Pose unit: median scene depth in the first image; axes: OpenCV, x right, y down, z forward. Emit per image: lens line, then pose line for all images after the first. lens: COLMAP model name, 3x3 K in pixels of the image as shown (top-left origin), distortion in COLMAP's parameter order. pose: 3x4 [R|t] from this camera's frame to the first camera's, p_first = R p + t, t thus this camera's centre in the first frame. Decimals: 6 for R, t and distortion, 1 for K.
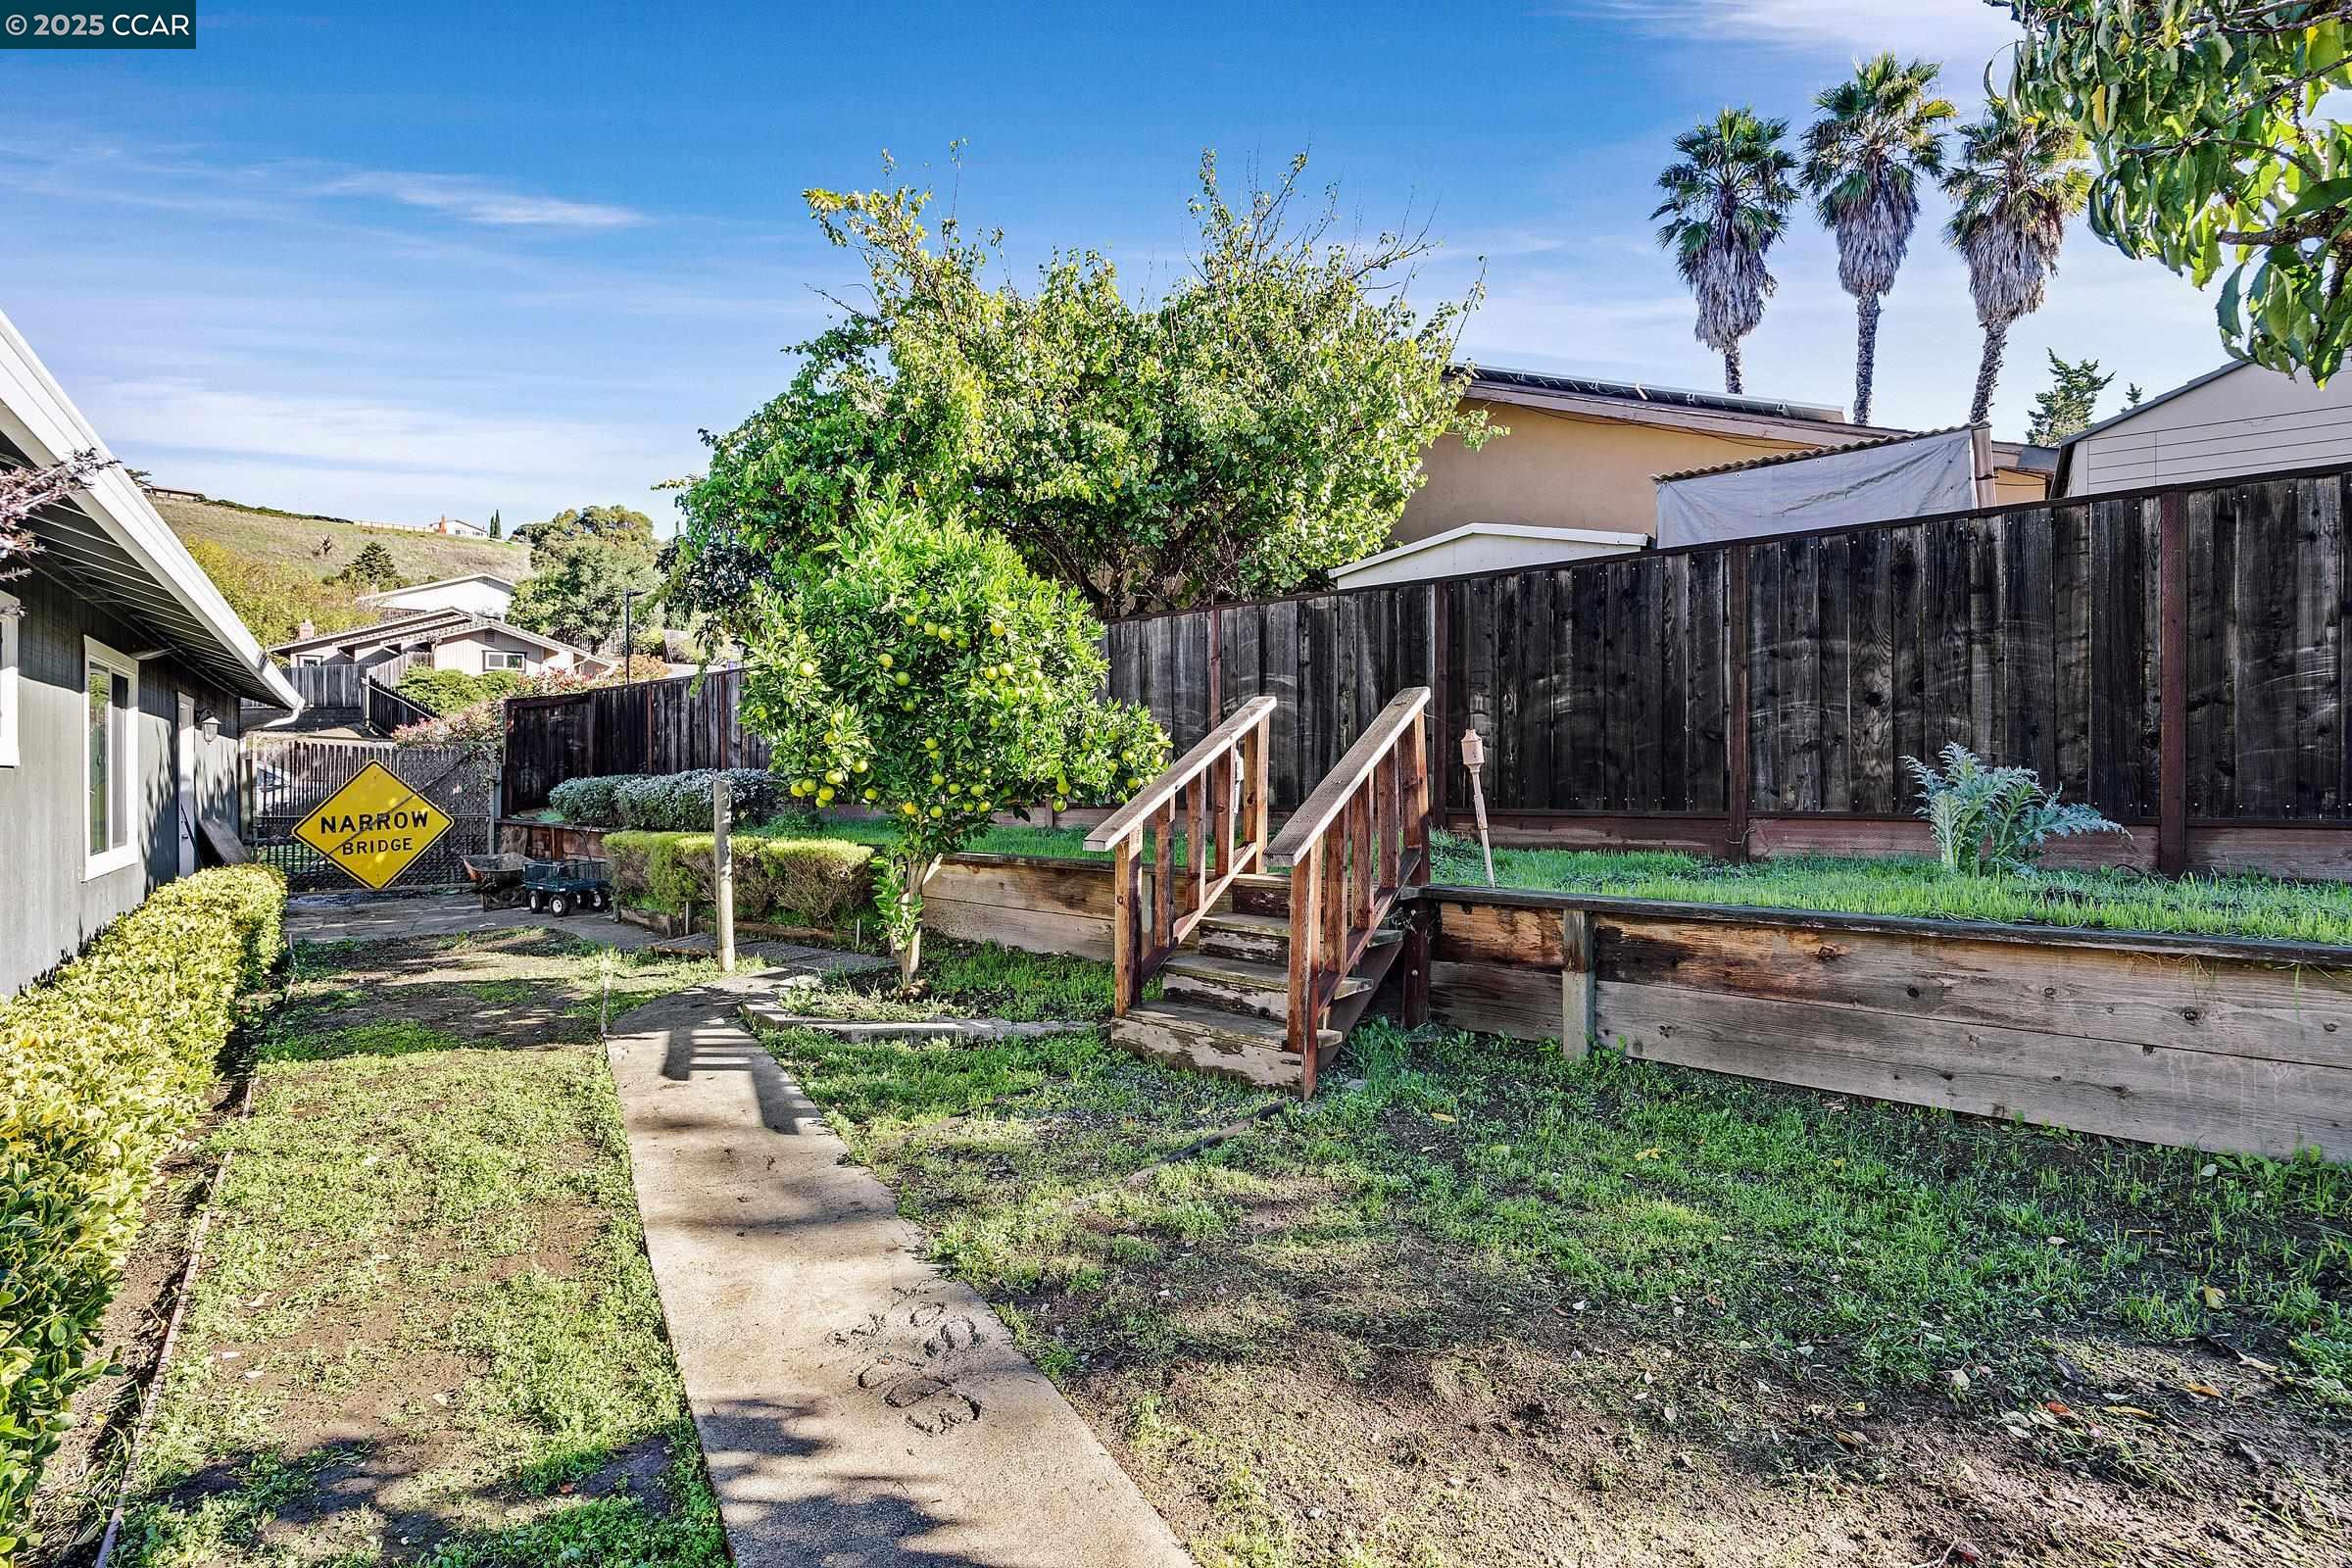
lens RADIAL K [[1091.8, 0, 1174.8], [0, 1091.8, 776.3], [0, 0, 1]] dist [-0.000166, -0.000043]
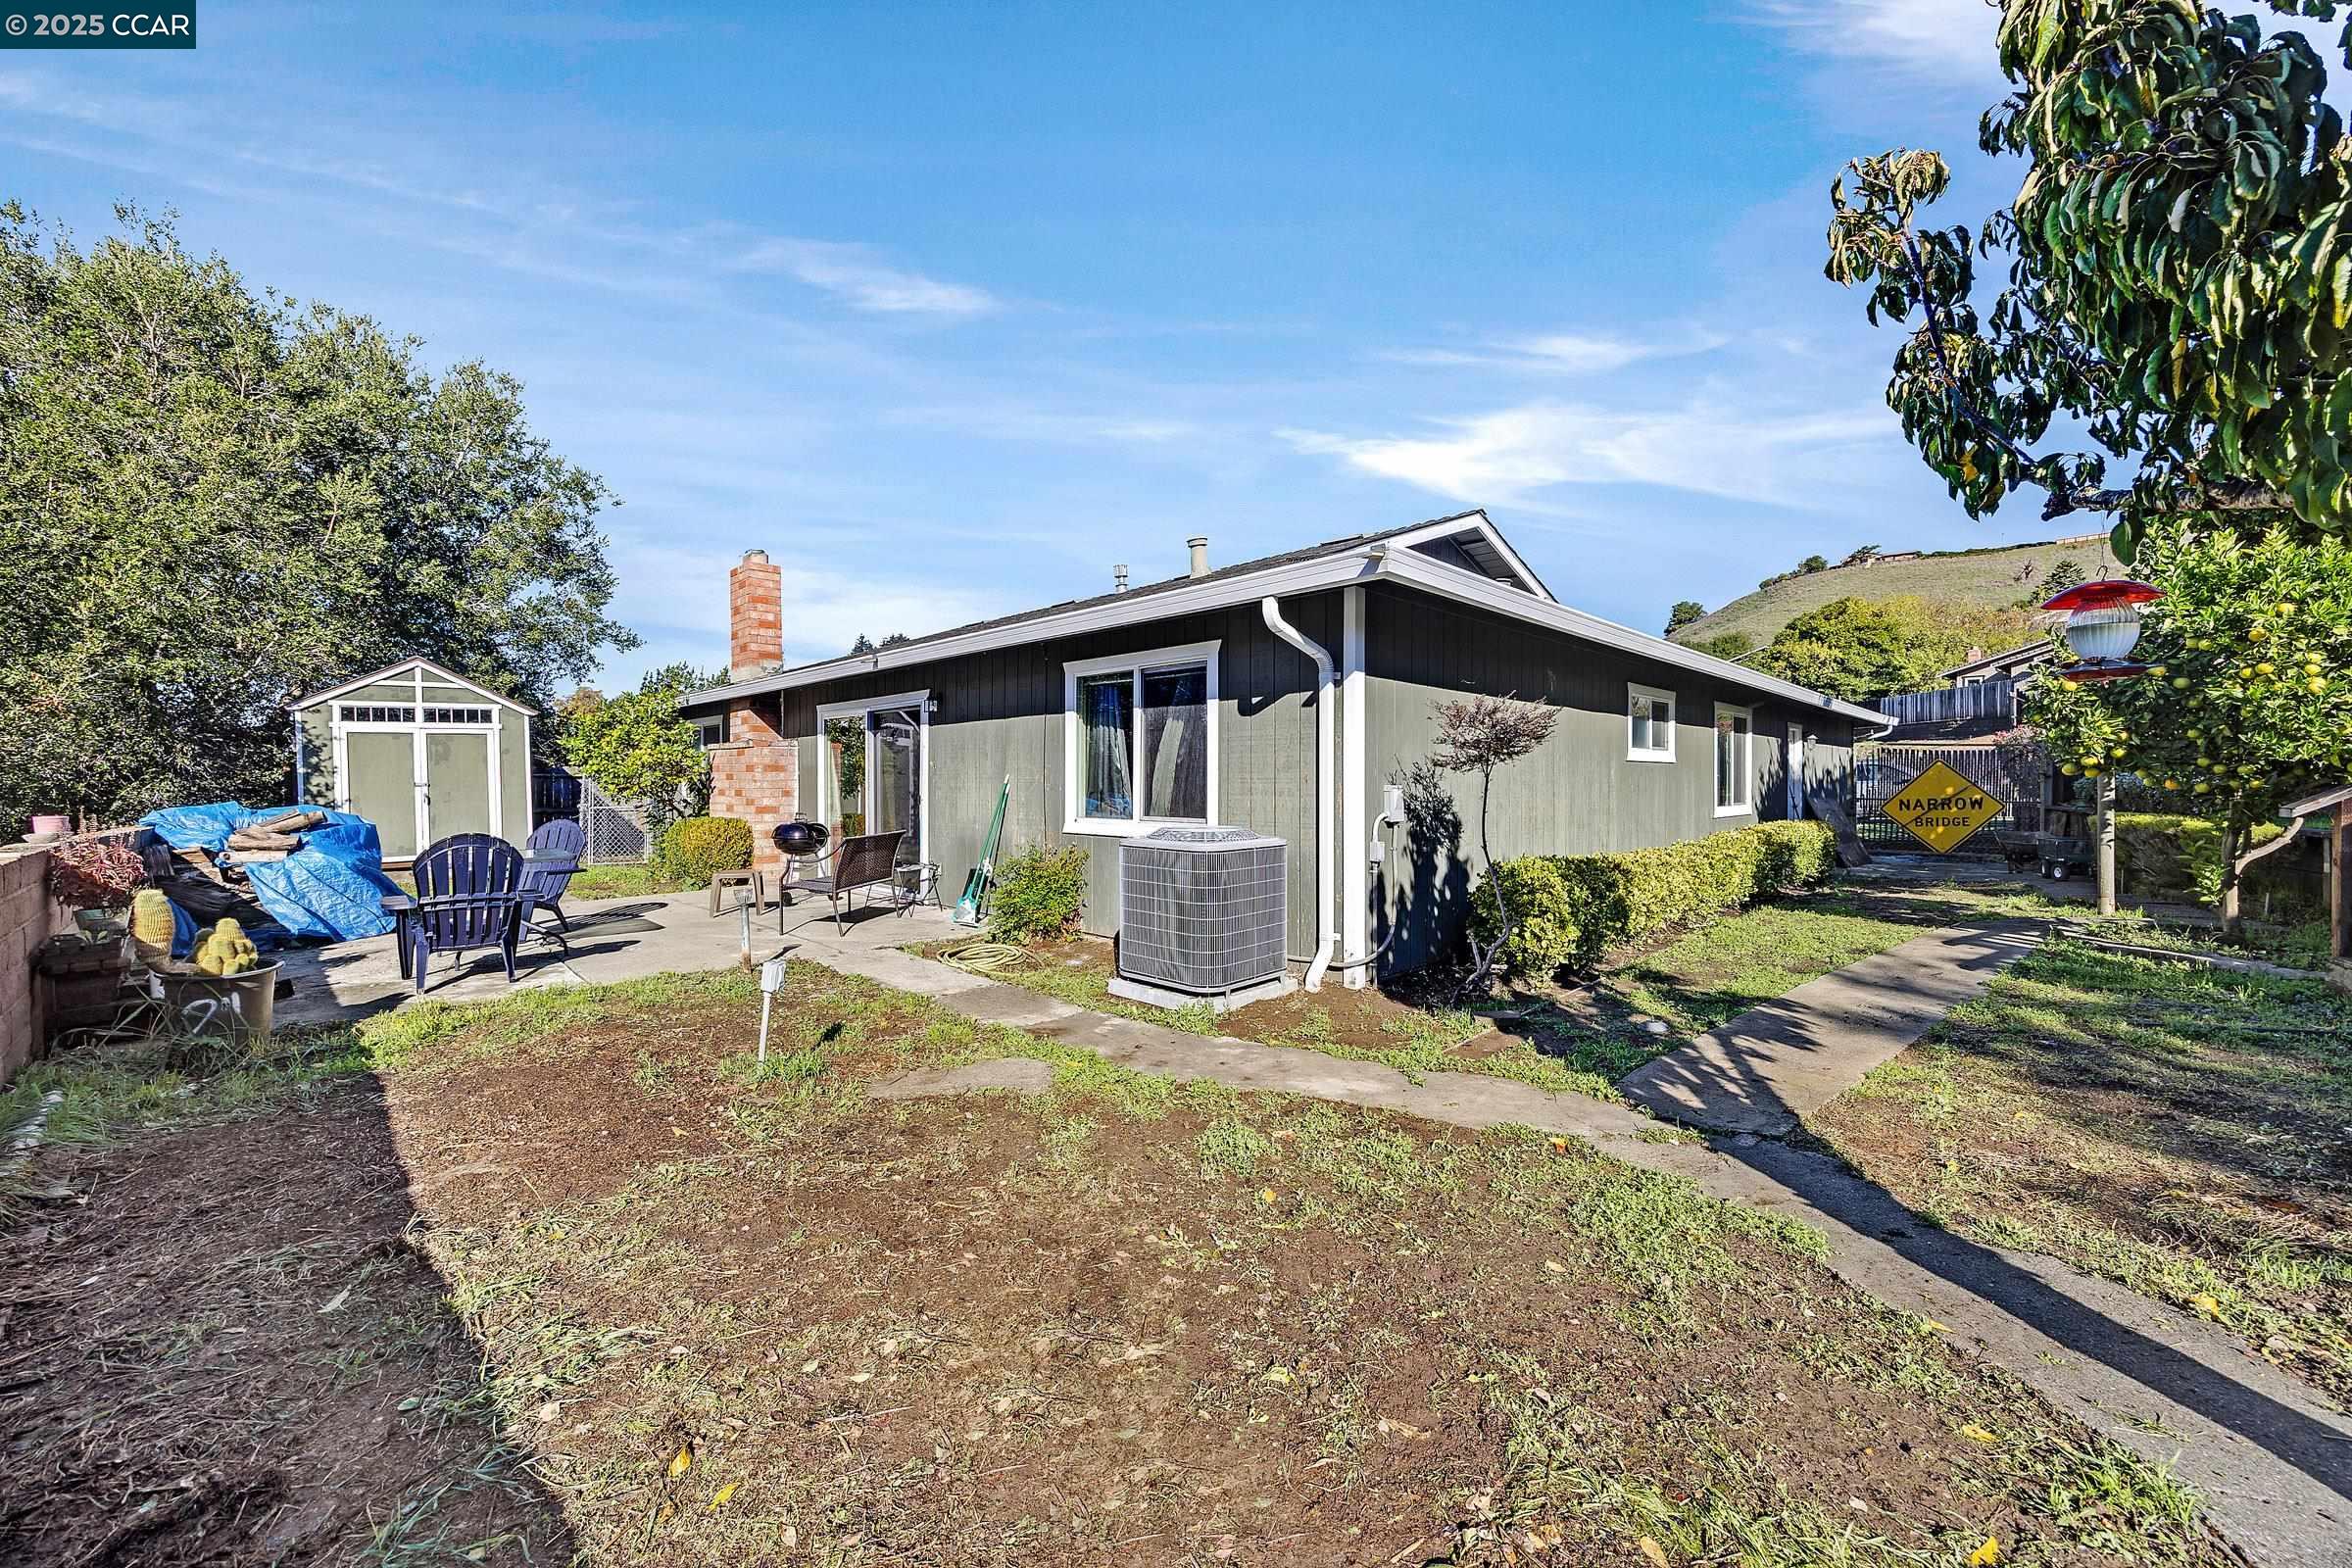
lens RADIAL K [[907.4, 0, 1176.1], [0, 907.4, 782.3], [0, 0, 1]] dist [0.001372, 0.000231]
pose [[0.156912, 0.005905, -0.987595, 0.250549], [-0.000886, 0.999983, 0.005838, 0.008589], [0.987612, -0.000041, 0.156914, -0.130637]]
